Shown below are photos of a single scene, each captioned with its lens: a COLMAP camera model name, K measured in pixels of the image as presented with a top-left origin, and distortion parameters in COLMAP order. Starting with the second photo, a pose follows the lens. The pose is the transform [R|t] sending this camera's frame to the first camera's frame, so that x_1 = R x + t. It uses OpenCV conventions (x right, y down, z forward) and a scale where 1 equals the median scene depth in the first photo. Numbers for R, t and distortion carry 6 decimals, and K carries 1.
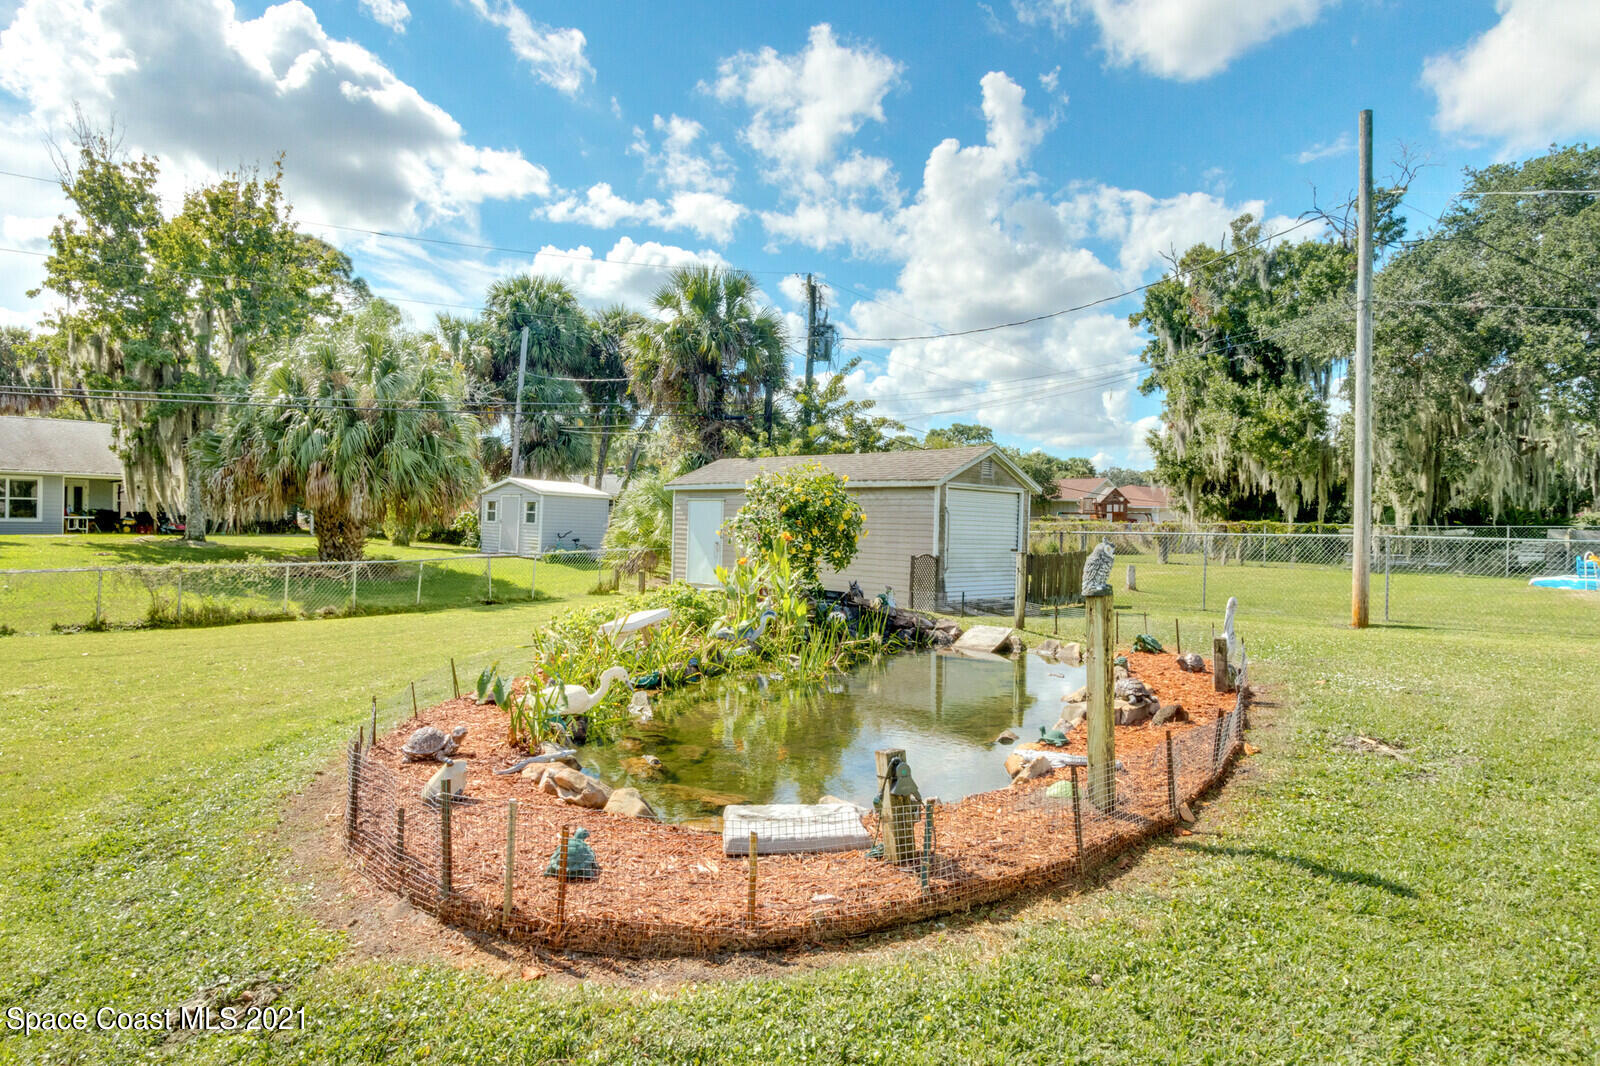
lens RADIAL K [[910.6, 0, 799.0], [0, 910.6, 530.0], [0, 0, 1]] dist [-0.007278, -0.001314]
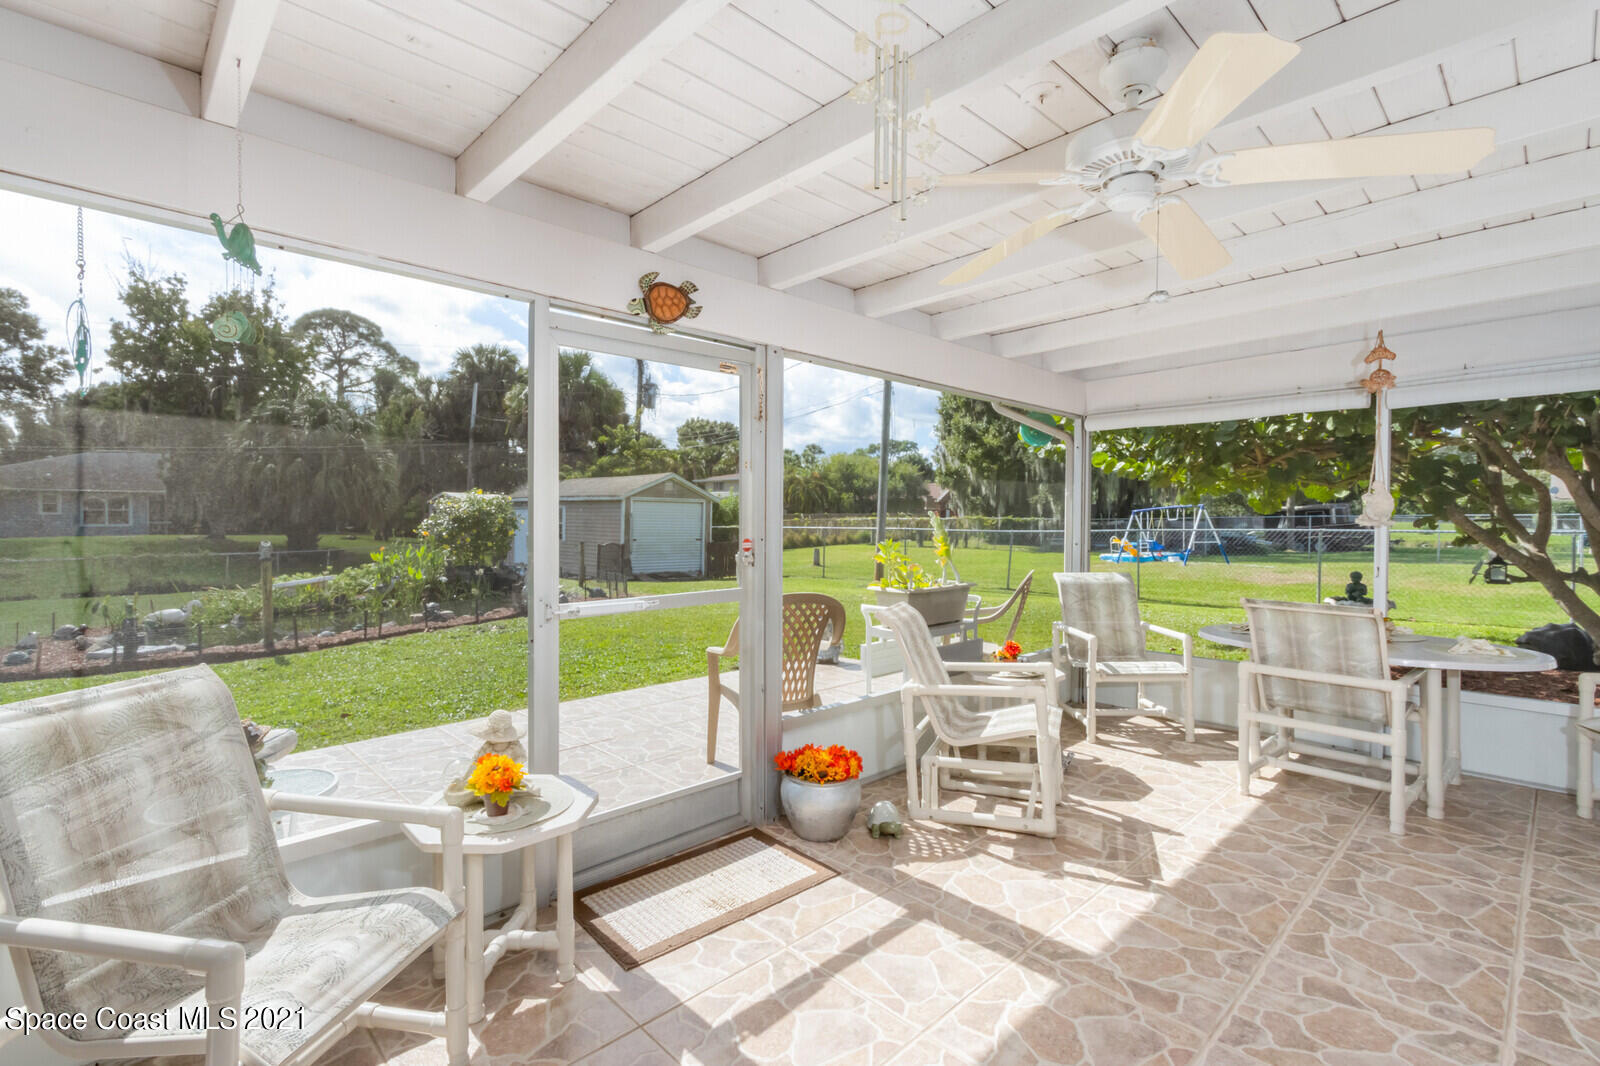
lens RADIAL K [[739.5, 0, 801.6], [0, 739.5, 530.9], [0, 0, 1]] dist [0.000005, 0.000094]
pose [[0.999786, -0.010109, -0.018027, 0.289000], [0.010280, 0.999903, 0.009421, -0.001588], [0.017930, -0.009604, 0.999793, -0.164944]]
